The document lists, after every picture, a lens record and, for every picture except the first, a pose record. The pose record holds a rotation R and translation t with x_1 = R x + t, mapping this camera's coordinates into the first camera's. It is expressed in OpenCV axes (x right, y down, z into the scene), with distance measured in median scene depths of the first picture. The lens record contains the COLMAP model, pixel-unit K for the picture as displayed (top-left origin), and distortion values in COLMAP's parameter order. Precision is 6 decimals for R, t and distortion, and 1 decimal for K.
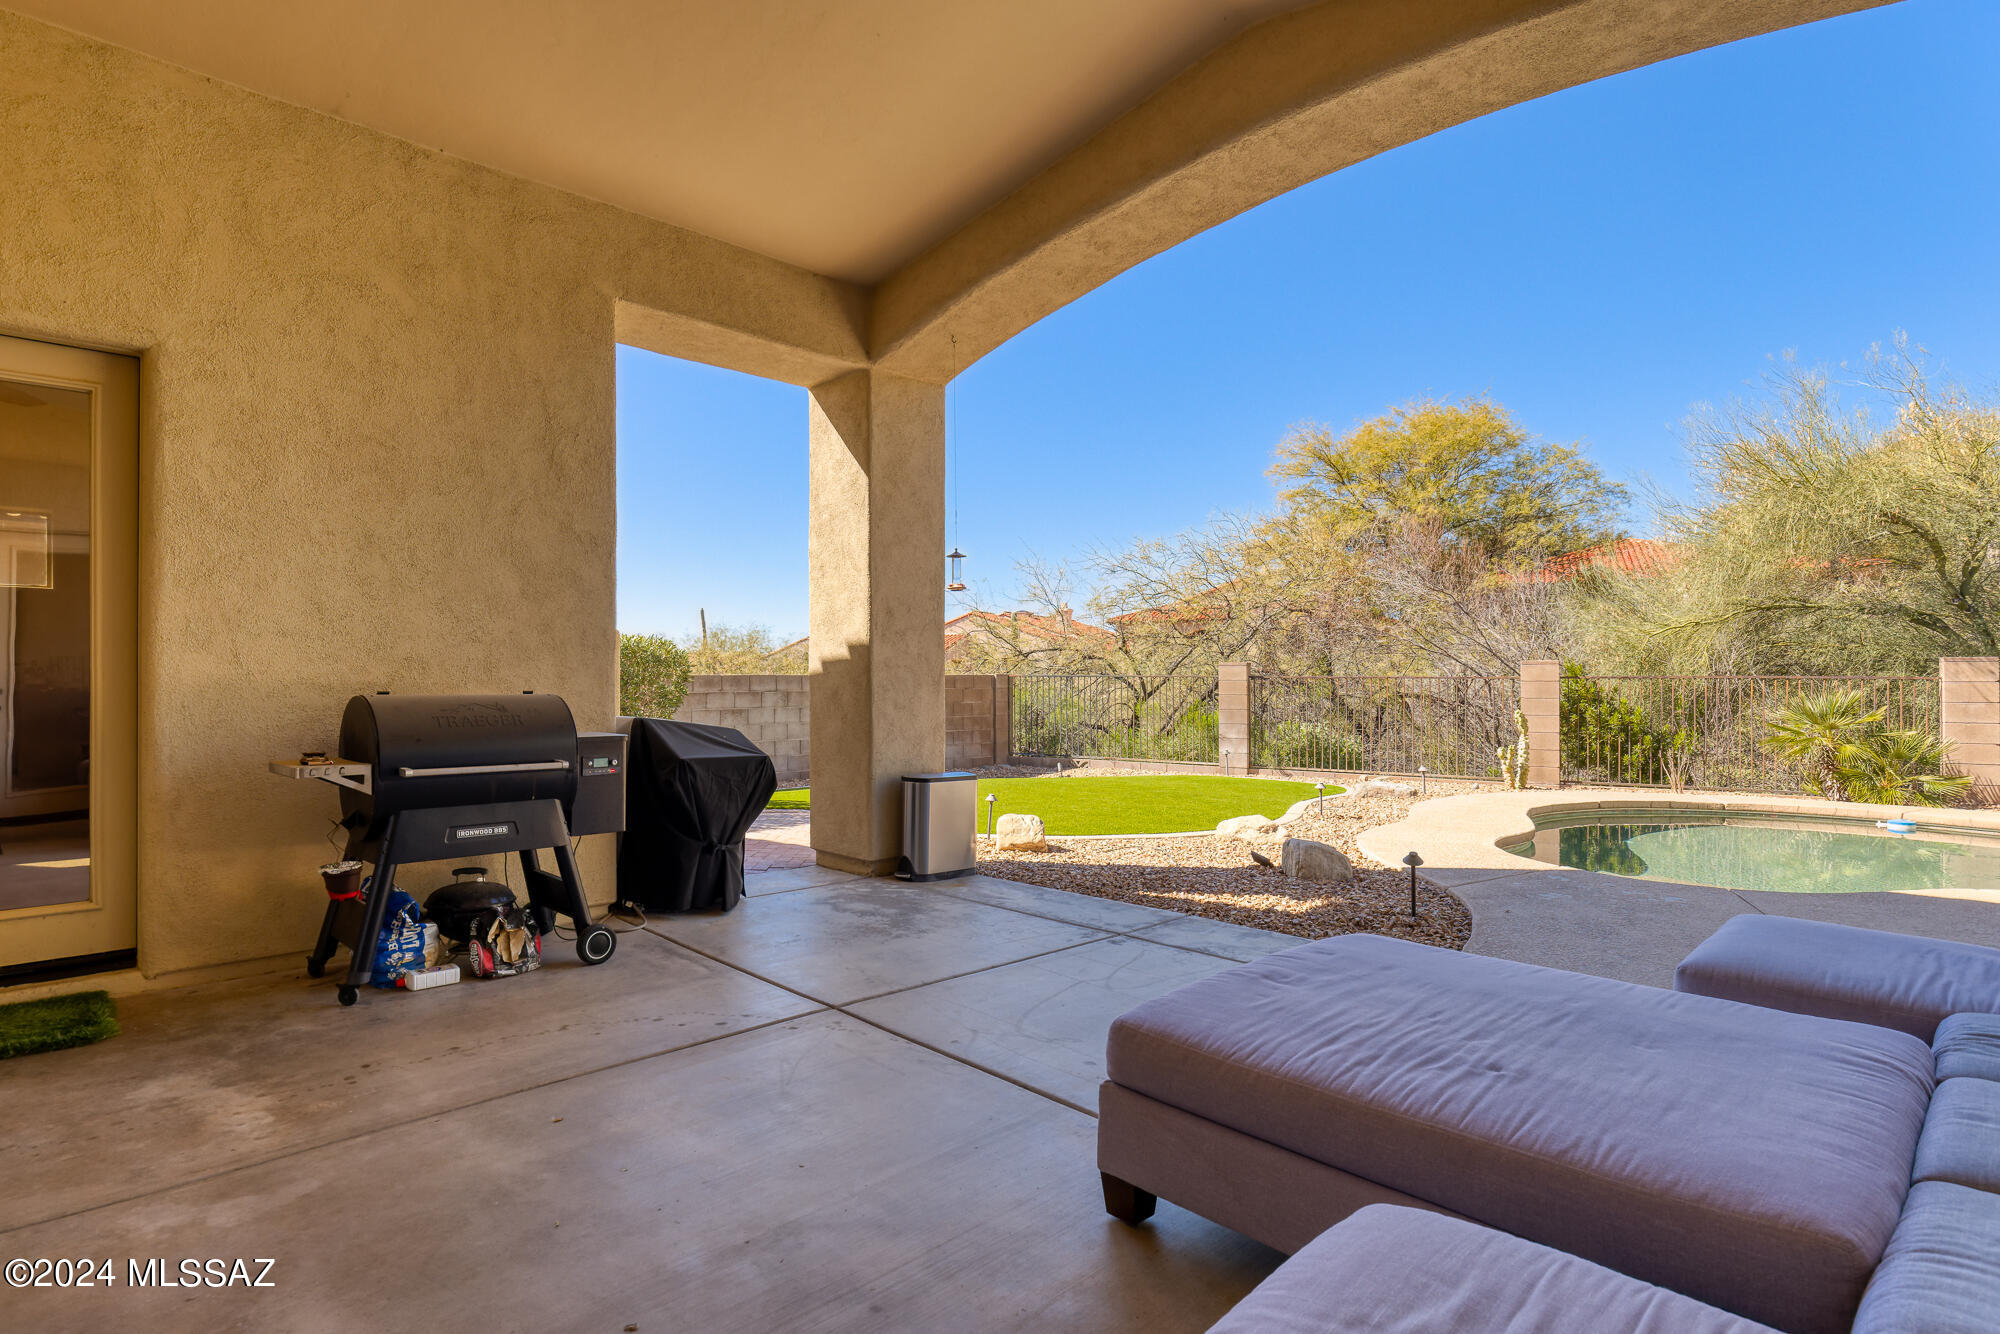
lens RADIAL K [[1033.6, 0, 934.6], [0, 1033.6, 681.2], [0, 0, 1]] dist [-0.000450, -0.001380]
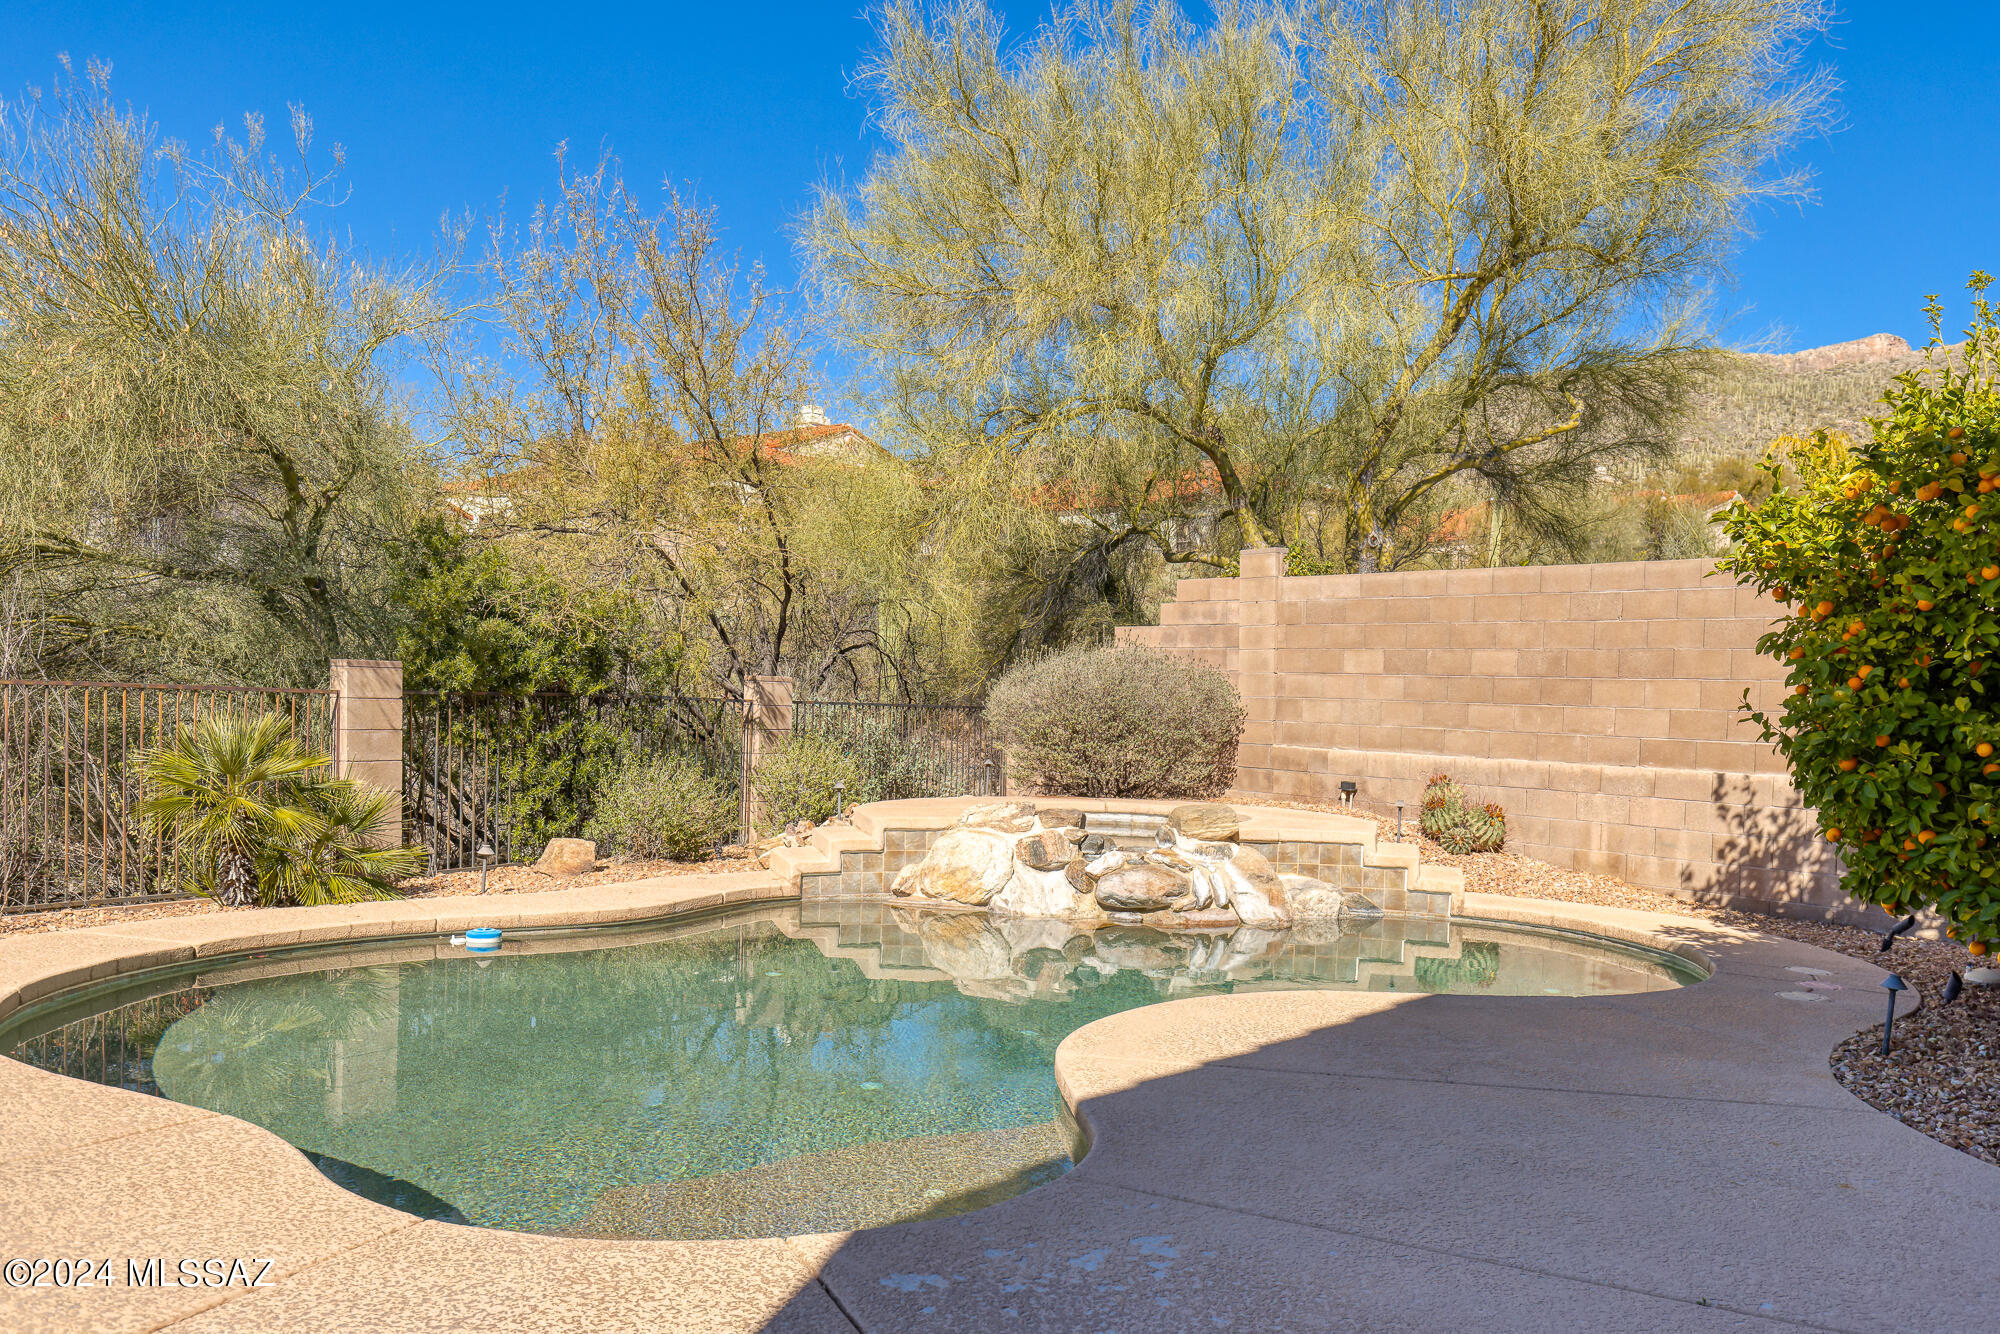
lens RADIAL K [[1507.1, 0, 1012.4], [0, 1507.1, 773.8], [0, 0, 1]] dist [0.011189, 0.003391]
pose [[0.012486, -0.049027, 0.998719, 0.068485], [-0.028195, 0.998383, 0.049363, -0.017119], [-0.999524, -0.028775, 0.011083, 0.891453]]
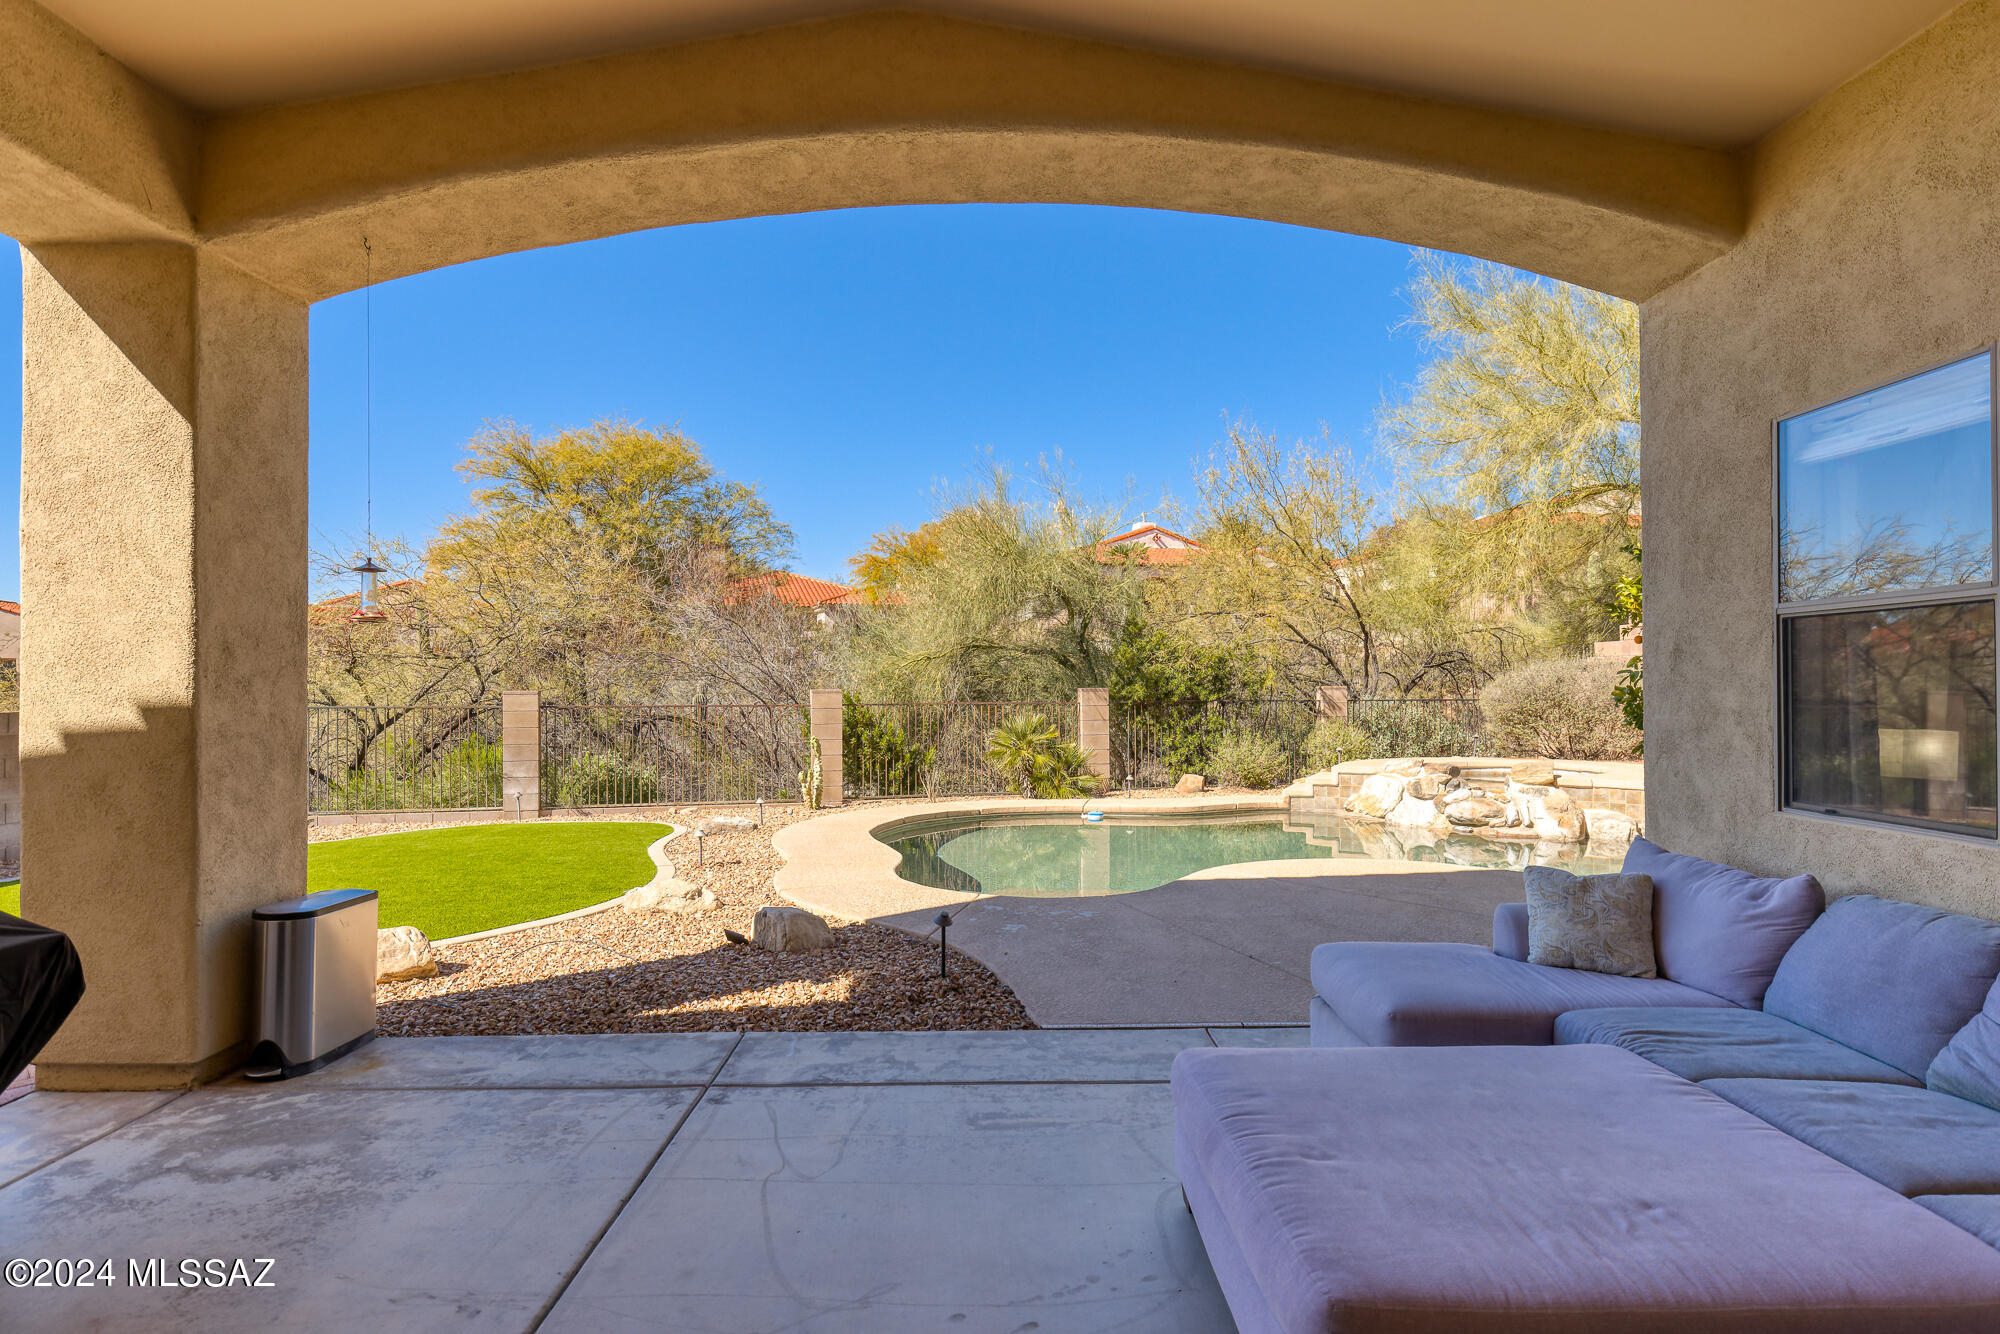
lens RADIAL K [[1030.8, 0, 1006.4], [0, 1030.8, 679.8], [0, 0, 1]] dist [0.002830, -0.000685]
pose [[0.666852, 0.001139, 0.745190, -0.187753], [0.005700, 0.999962, -0.006629, -0.040804], [-0.745169, 0.008668, 0.666820, 0.236613]]
